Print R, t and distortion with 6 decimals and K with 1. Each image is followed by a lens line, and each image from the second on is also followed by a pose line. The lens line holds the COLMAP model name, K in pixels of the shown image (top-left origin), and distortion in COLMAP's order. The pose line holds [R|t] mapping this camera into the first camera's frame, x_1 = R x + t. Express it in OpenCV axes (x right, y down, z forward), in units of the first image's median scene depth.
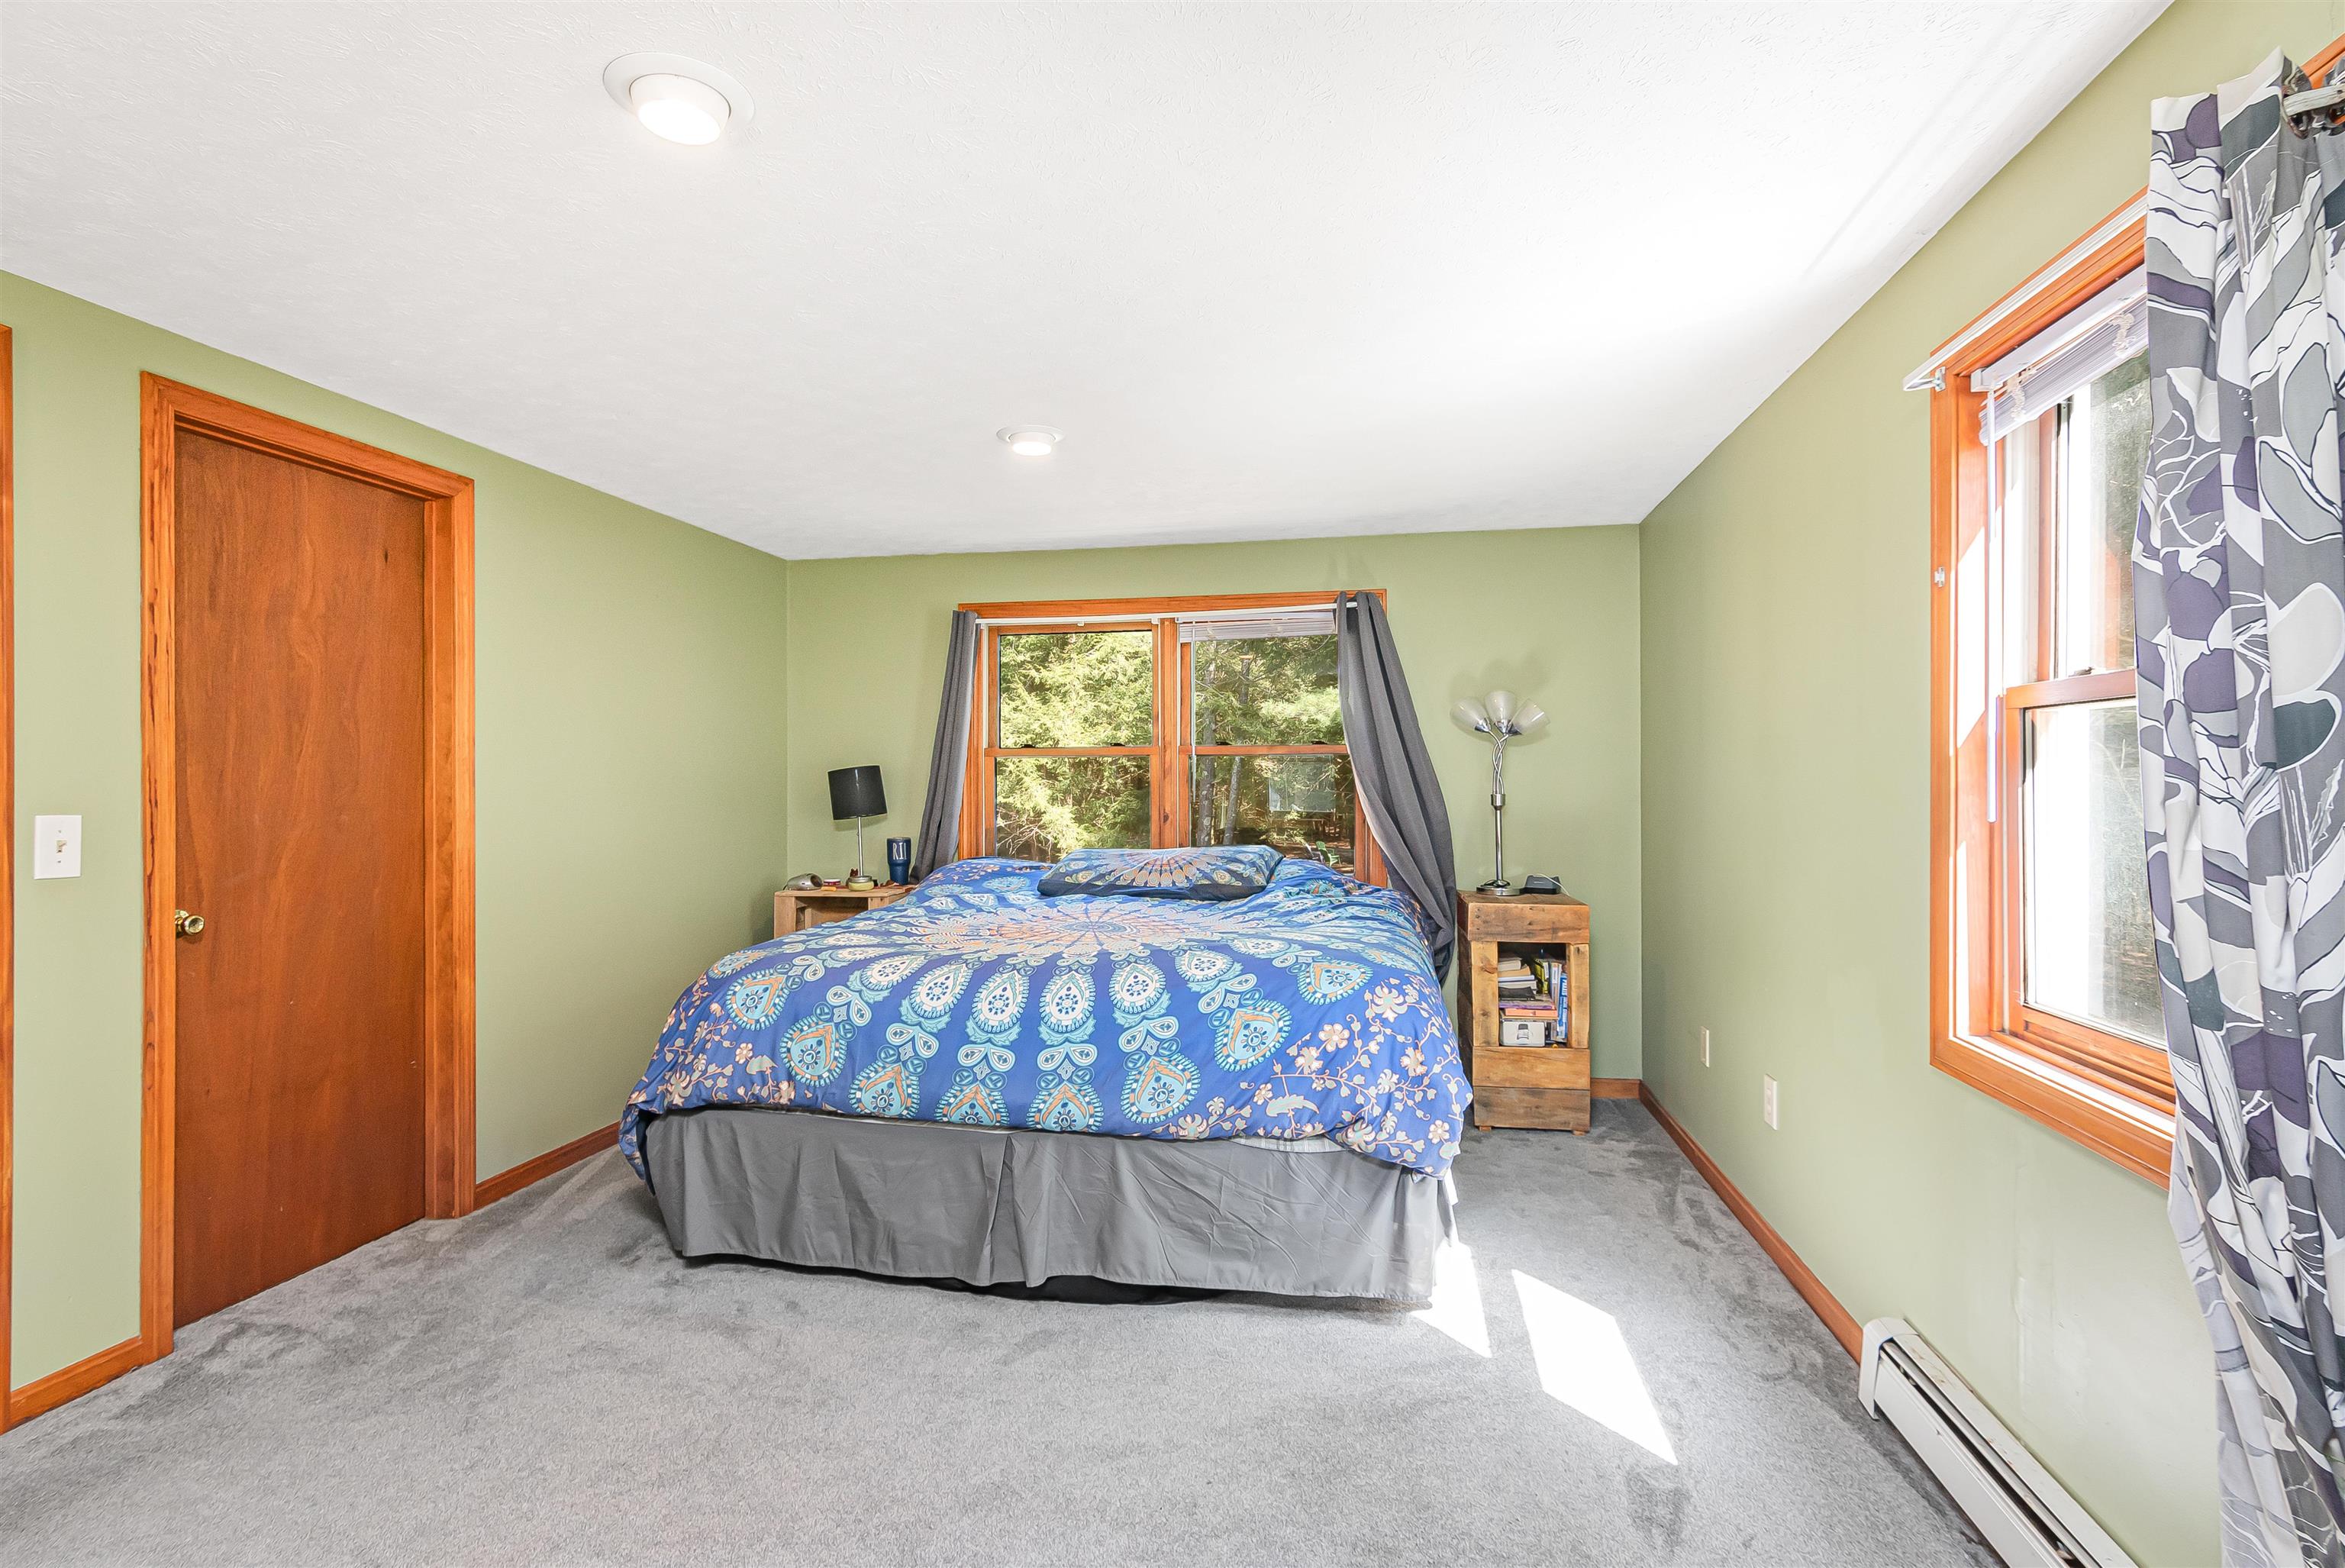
lens RADIAL K [[1154.2, 0, 1159.0], [0, 1154.2, 777.8], [0, 0, 1]] dist [-0.000890, -0.001078]
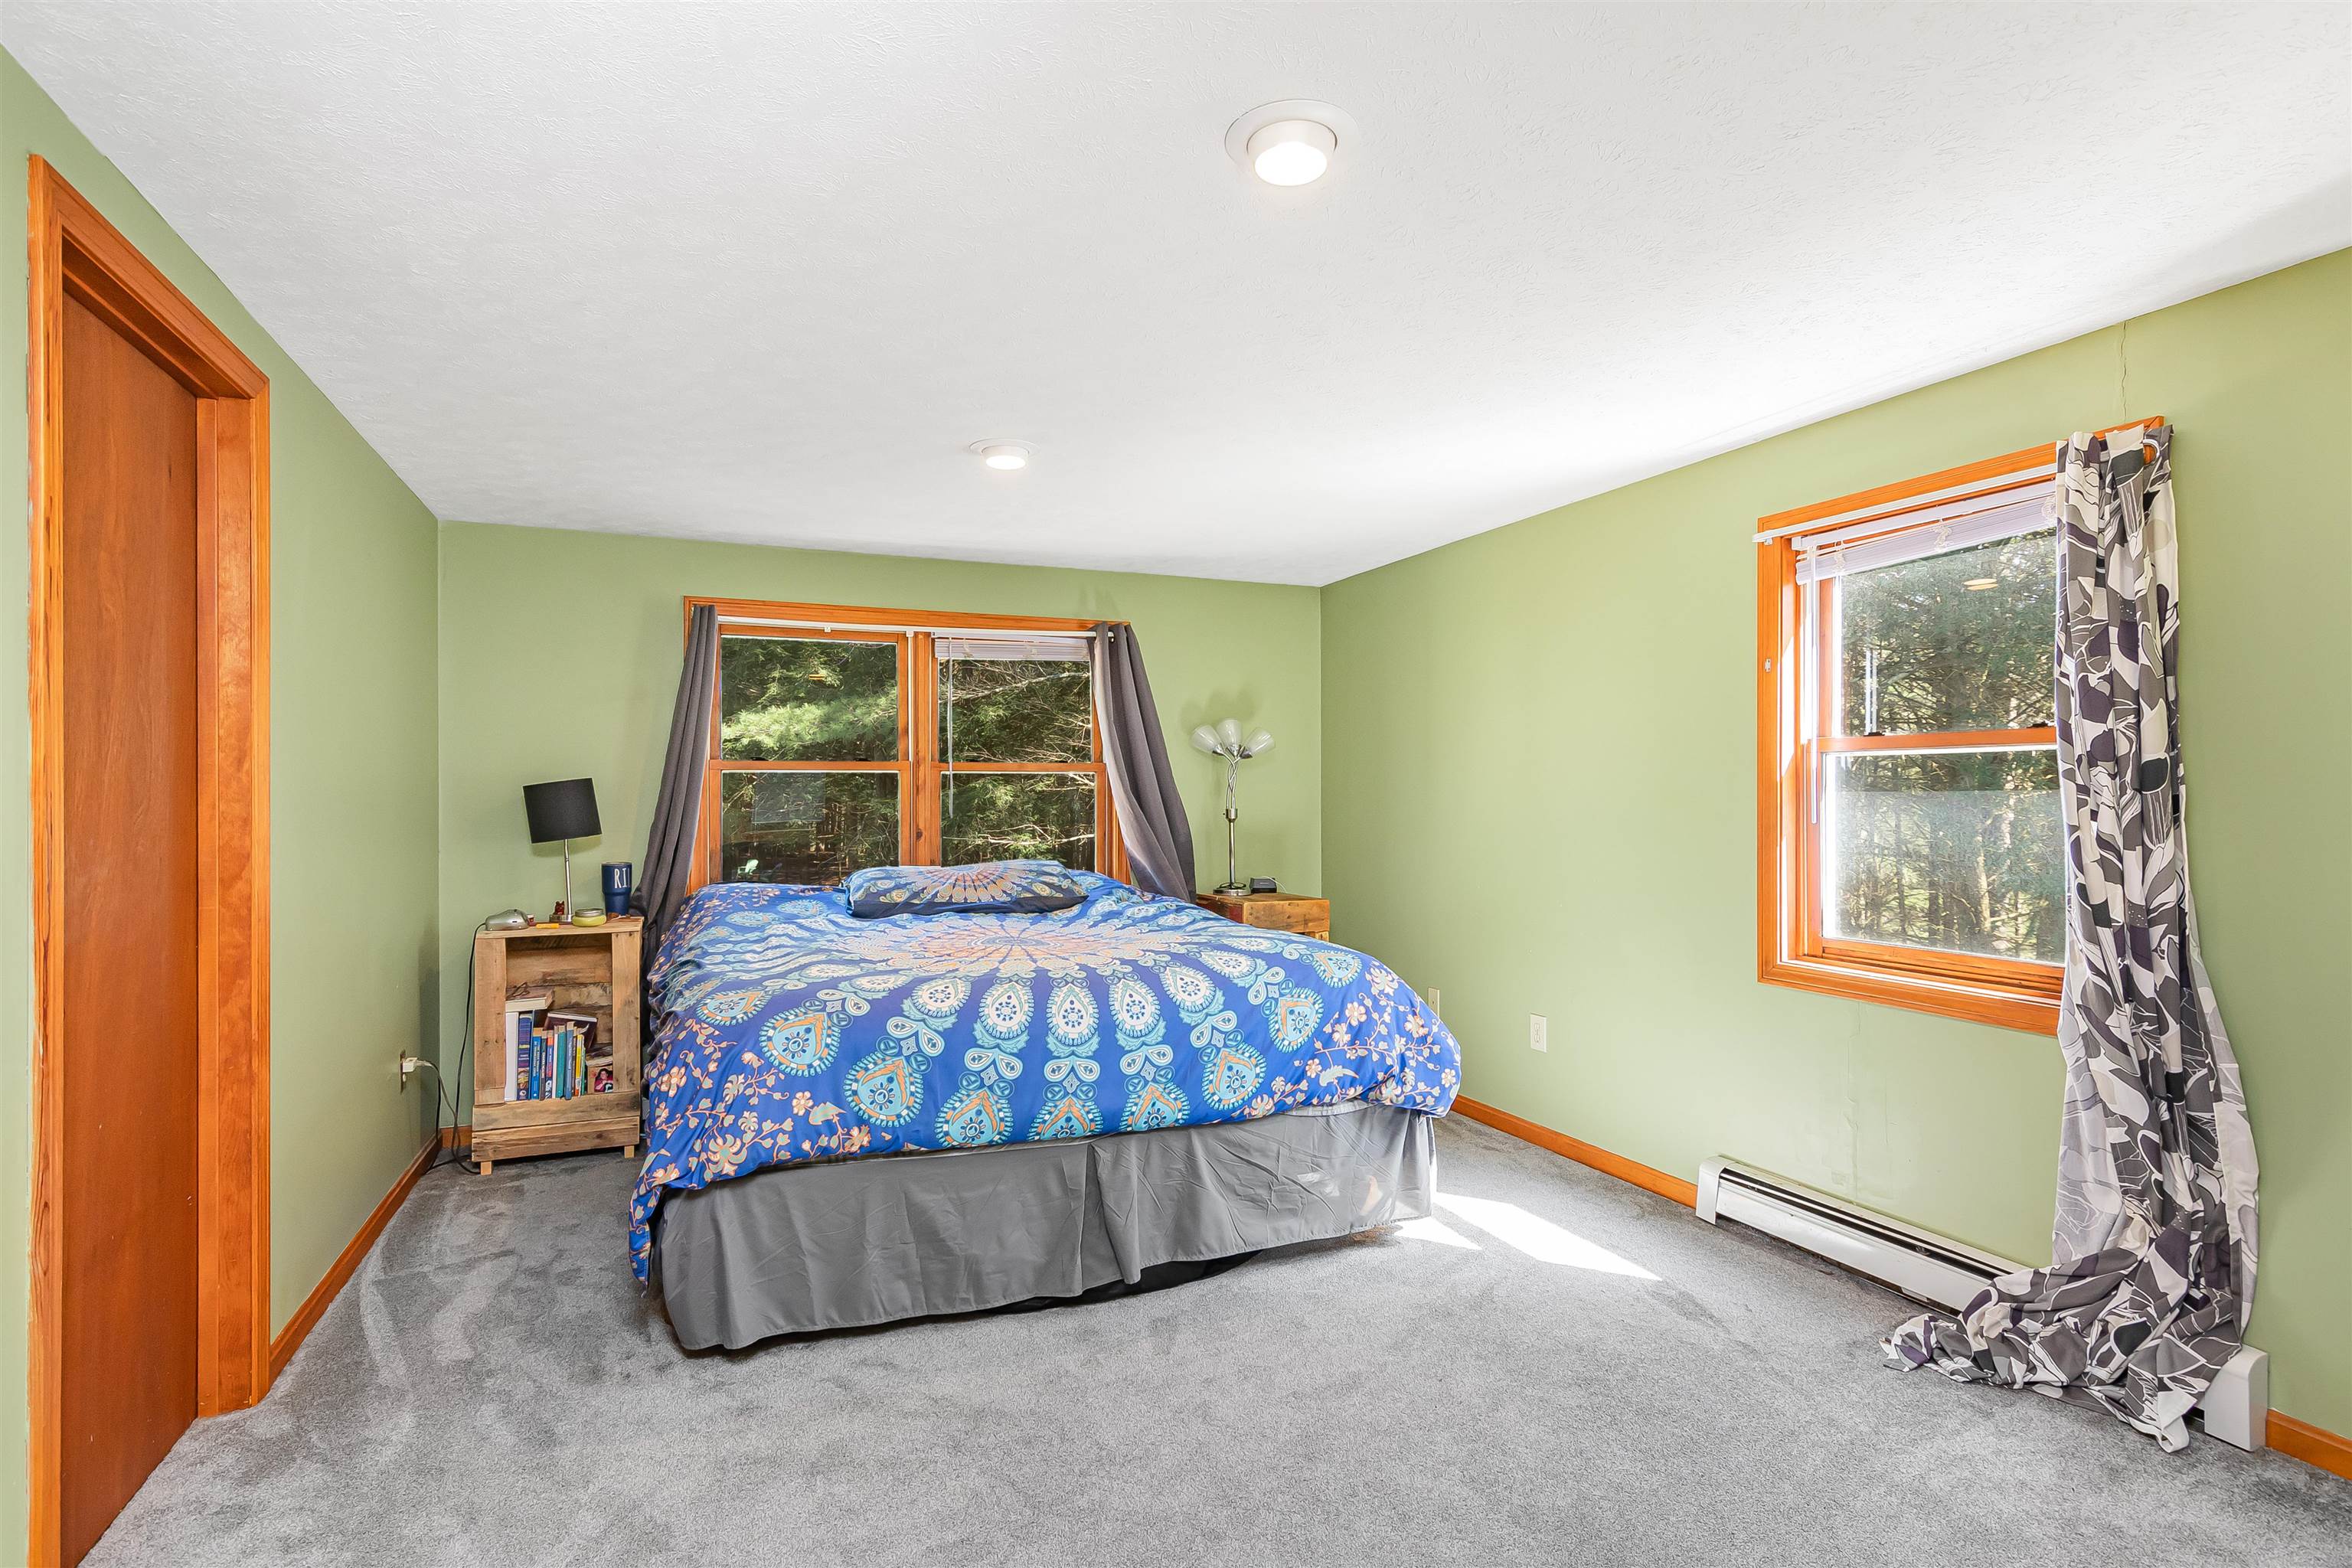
lens RADIAL K [[1157.6, 0, 1157.3], [0, 1157.6, 793.7], [0, 0, 1]] dist [-0.000890, -0.001078]
pose [[0.838412, 0.002558, 0.545031, -0.642249], [-0.002463, 0.999997, -0.000905, 0.000964], [-0.545031, -0.000584, 0.838416, 0.110229]]
